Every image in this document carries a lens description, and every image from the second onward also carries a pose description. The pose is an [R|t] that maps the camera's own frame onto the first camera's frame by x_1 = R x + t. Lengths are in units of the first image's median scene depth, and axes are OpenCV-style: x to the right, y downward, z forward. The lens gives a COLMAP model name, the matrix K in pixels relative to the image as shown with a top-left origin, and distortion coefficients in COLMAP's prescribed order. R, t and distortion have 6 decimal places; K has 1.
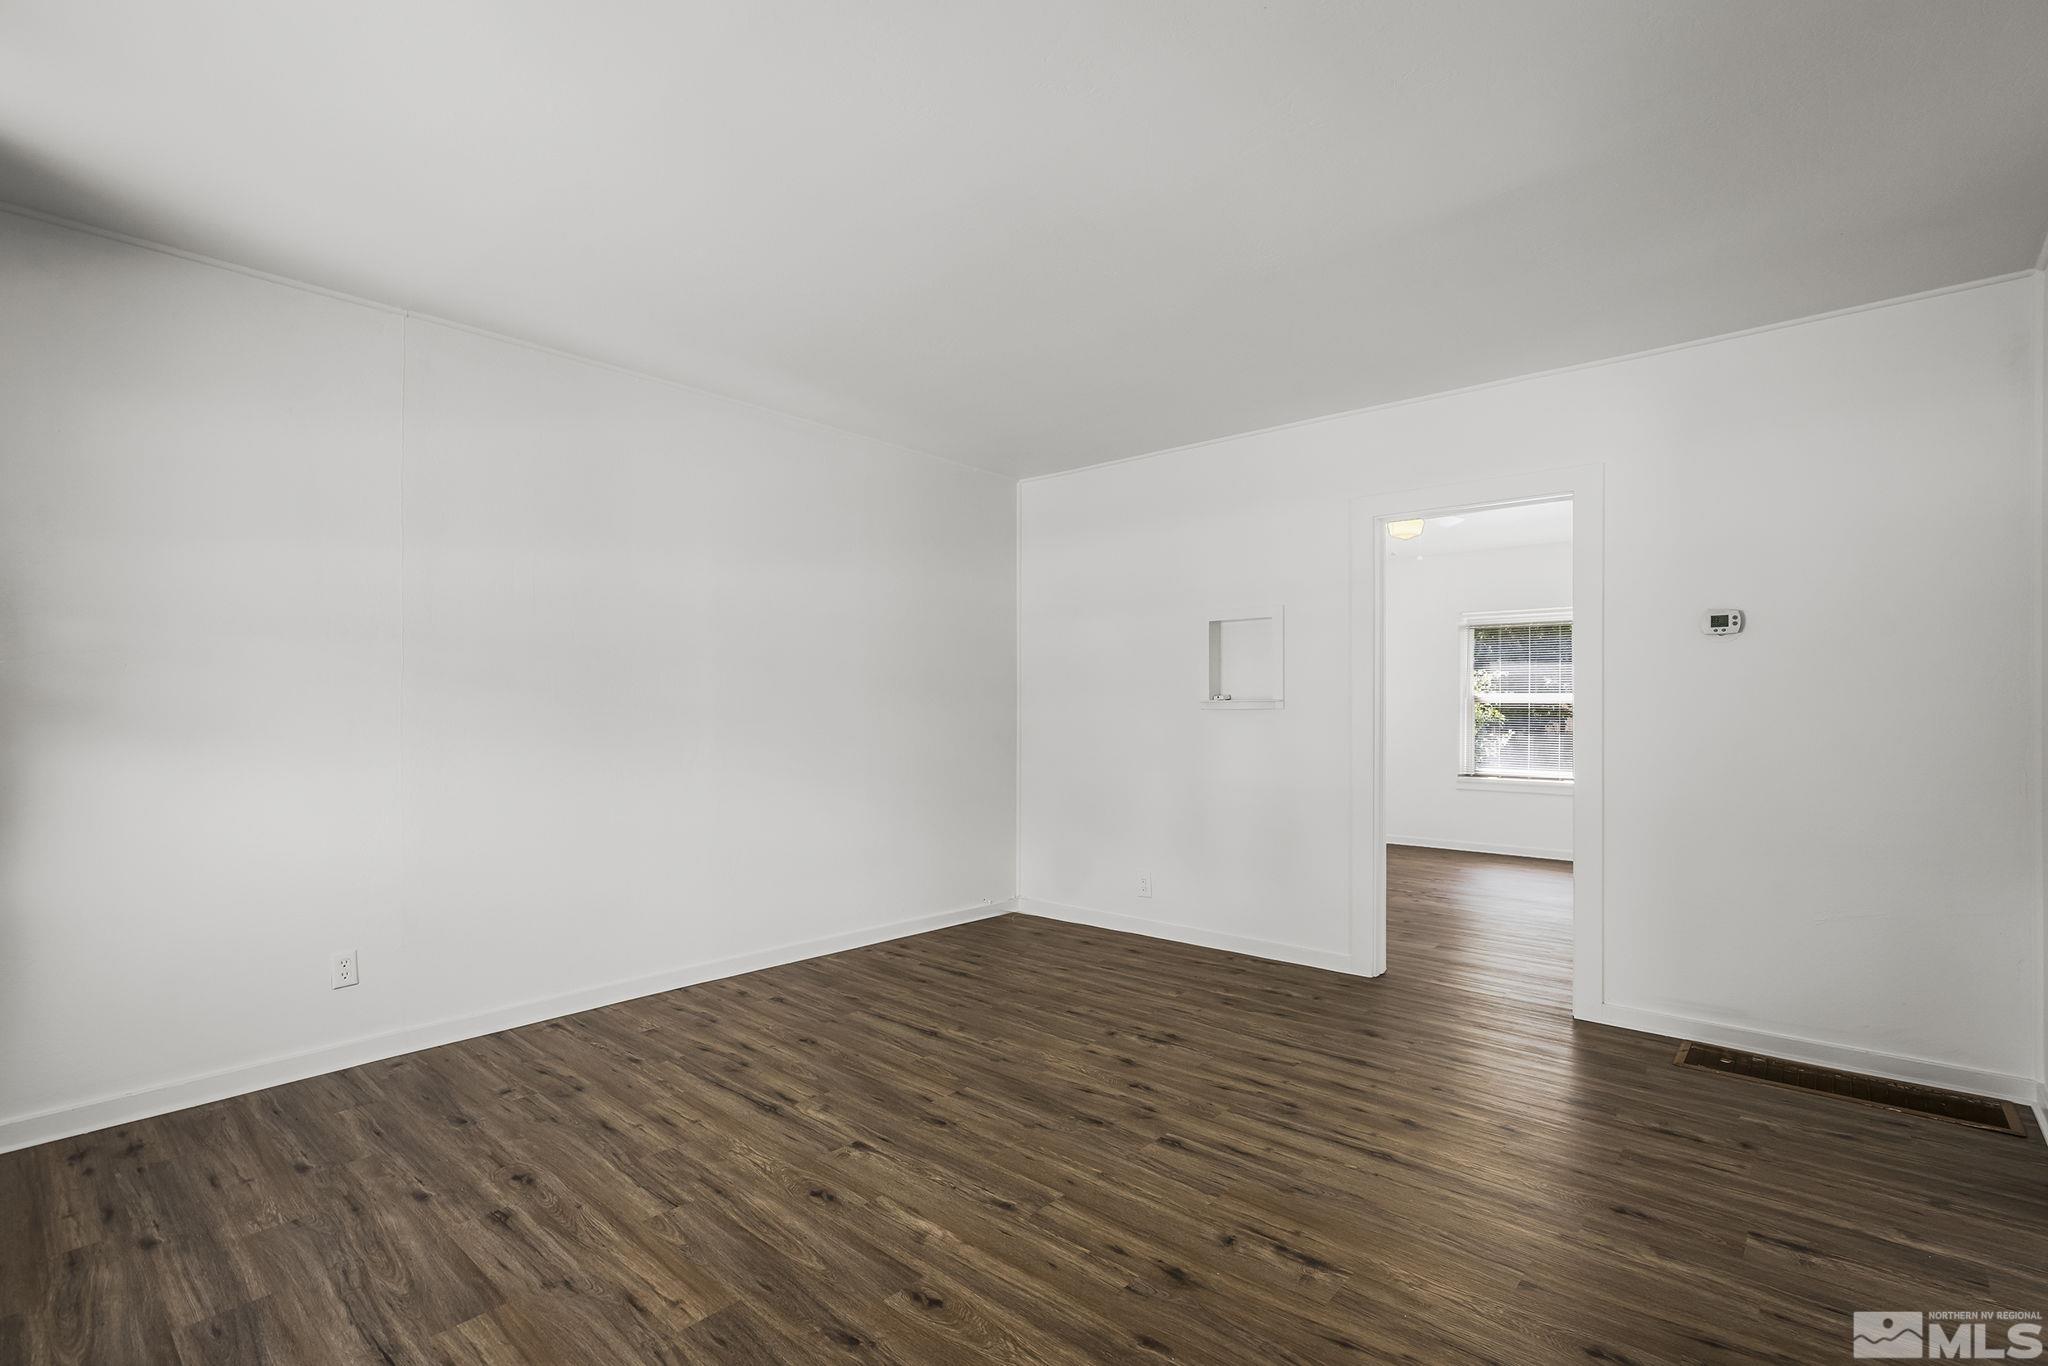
lens RADIAL K [[940.6, 0, 1023.9], [0, 940.6, 708.1], [0, 0, 1]] dist [-0.003517, 0.000643]
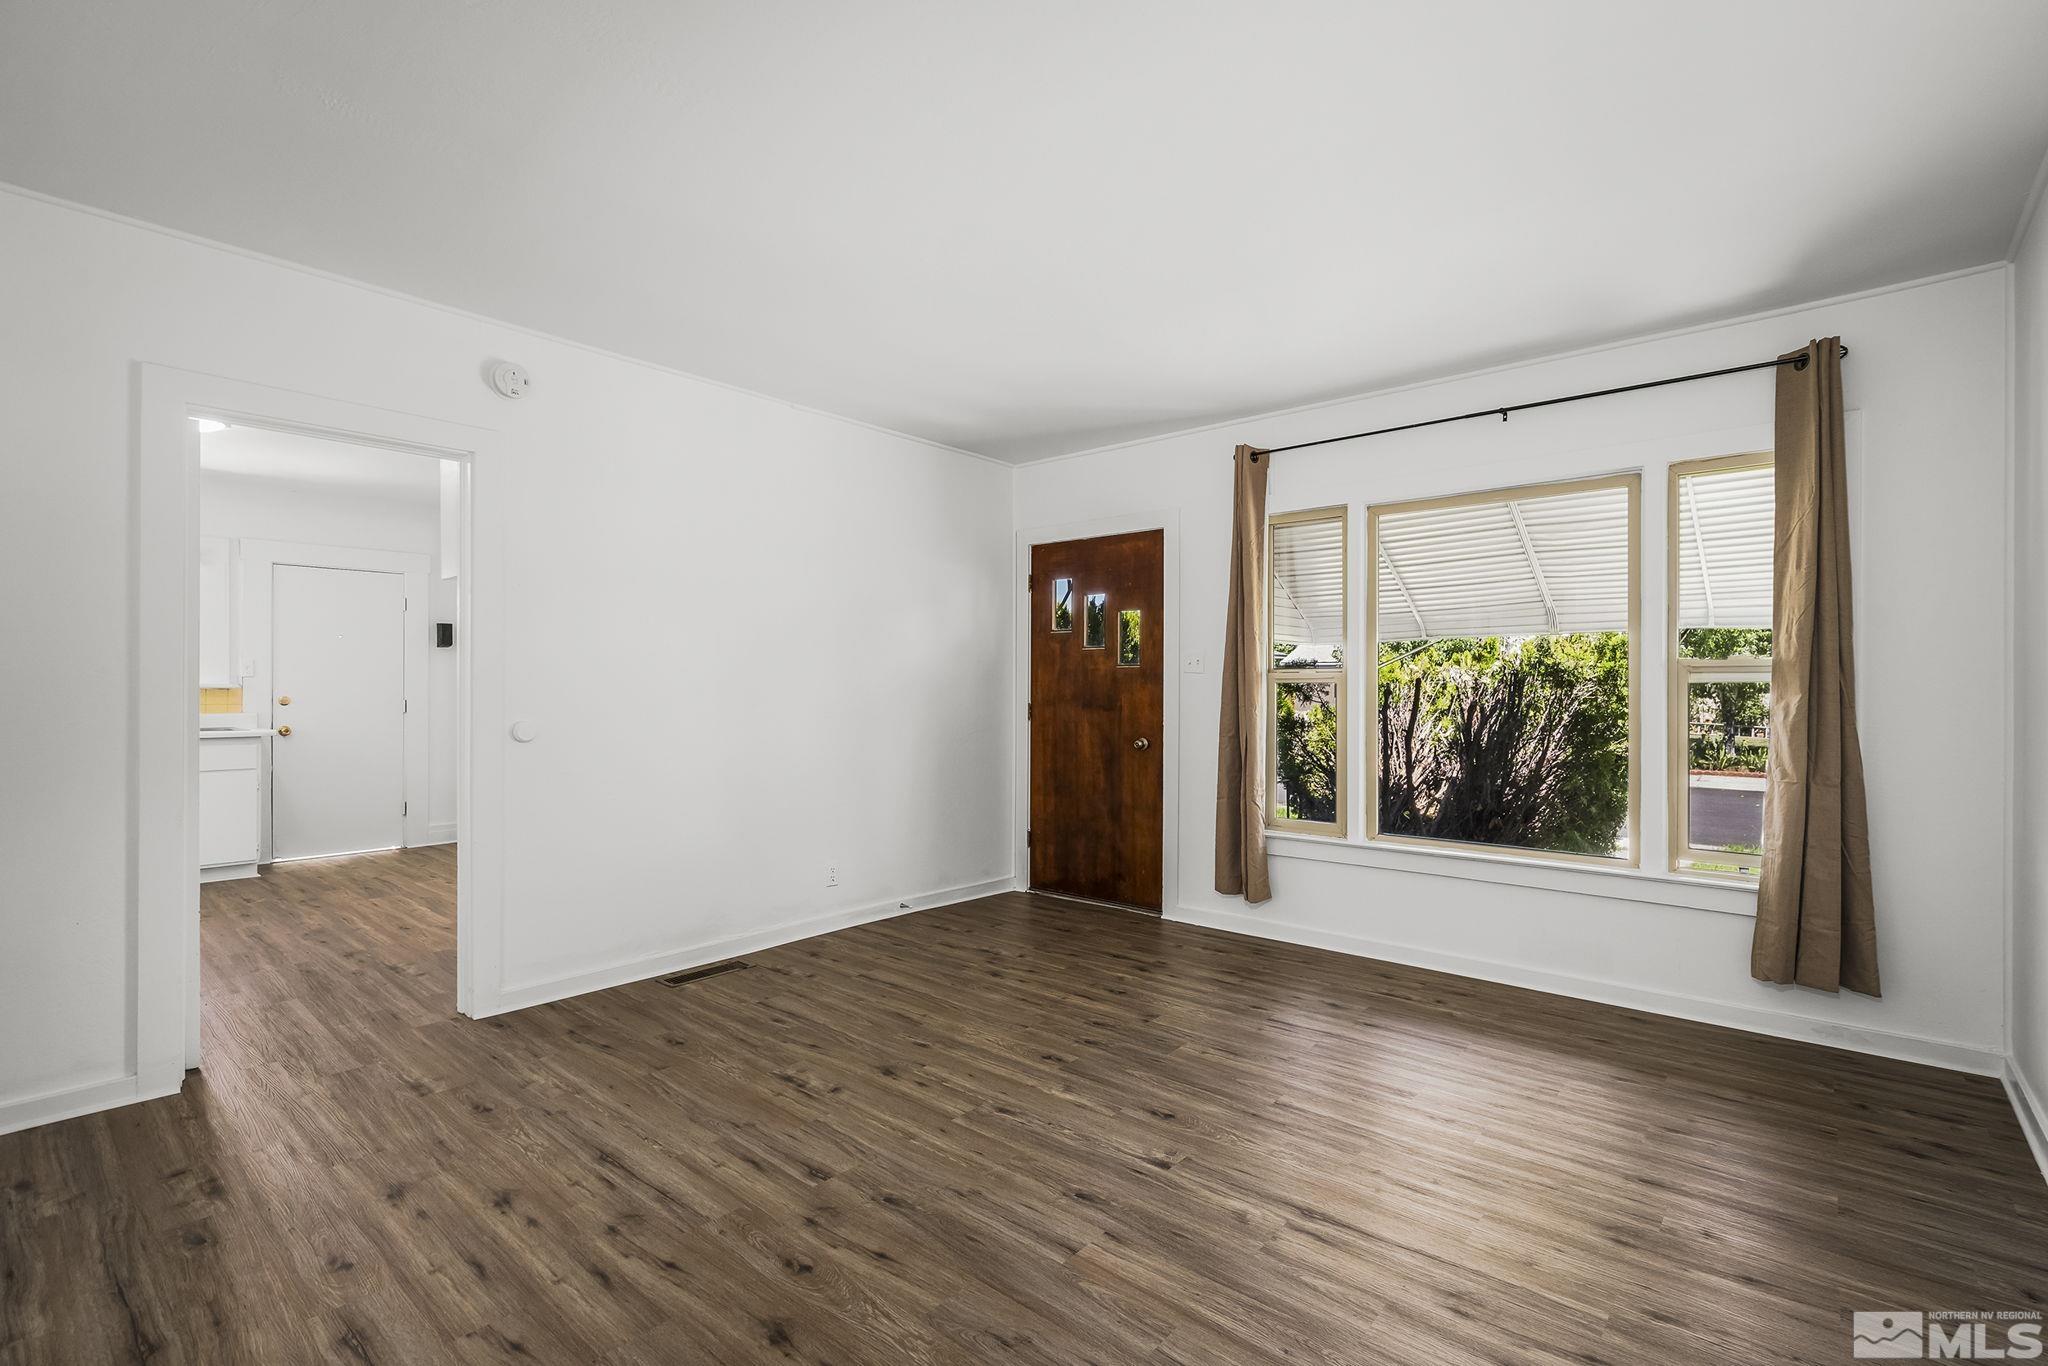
lens RADIAL K [[940.6, 0, 1023.9], [0, 940.6, 708.1], [0, 0, 1]] dist [-0.003517, 0.000643]
pose [[-0.999986, -0.004961, -0.001603, -0.032951], [-0.004983, 0.999885, 0.014347, 0.004899], [0.001532, 0.014355, -0.999896, 1.755818]]
